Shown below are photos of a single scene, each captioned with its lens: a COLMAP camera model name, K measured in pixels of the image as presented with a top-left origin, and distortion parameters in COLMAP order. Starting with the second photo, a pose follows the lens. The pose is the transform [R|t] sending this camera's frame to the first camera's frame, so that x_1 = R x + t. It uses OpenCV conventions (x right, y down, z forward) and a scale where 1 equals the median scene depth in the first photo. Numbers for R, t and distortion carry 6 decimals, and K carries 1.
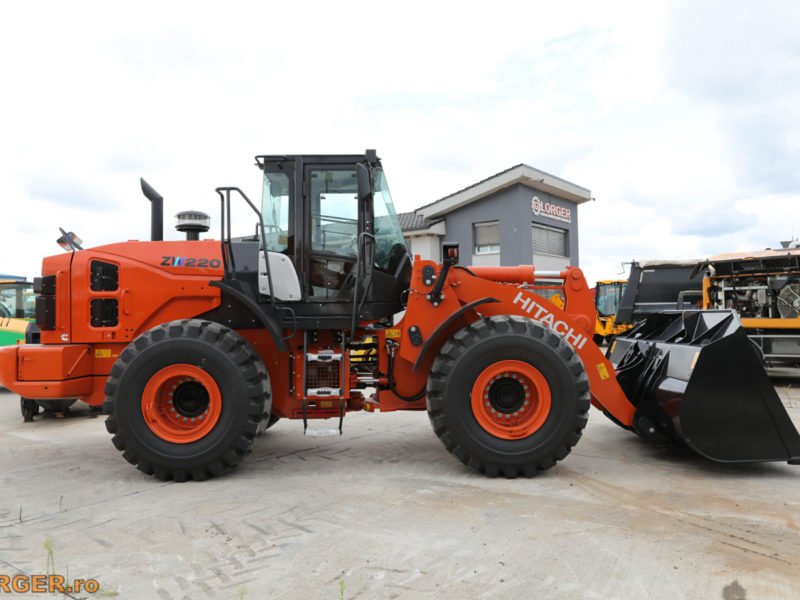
lens RADIAL K [[602.7, 0, 400.6], [0, 602.7, 300.8], [0, 0, 1]] dist [-0.031318, 0.023578]
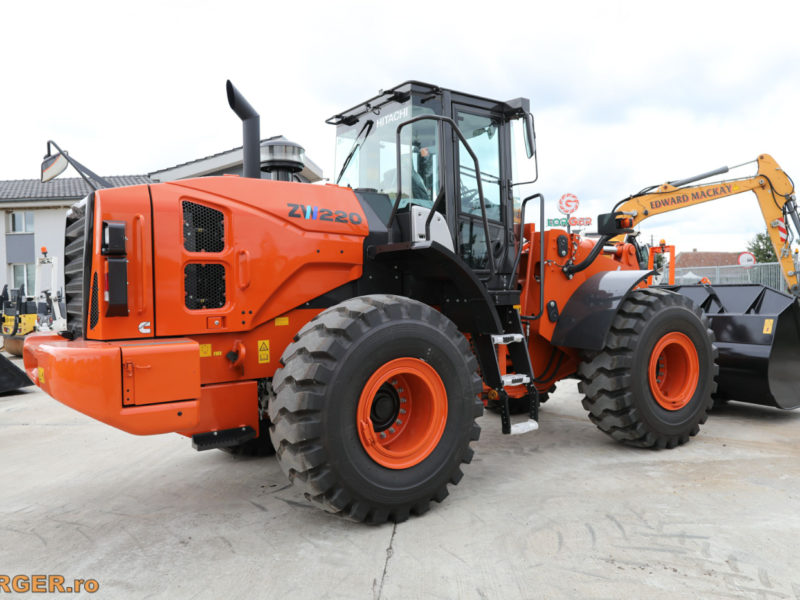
lens RADIAL K [[602.7, 0, 398.3], [0, 602.7, 299.7], [0, 0, 1]] dist [-0.031318, 0.023578]
pose [[0.840023, -0.011660, 0.542426, -0.726454], [-0.005581, 0.999530, 0.030130, 0.015219], [-0.542523, -0.028337, 0.839563, 0.391551]]
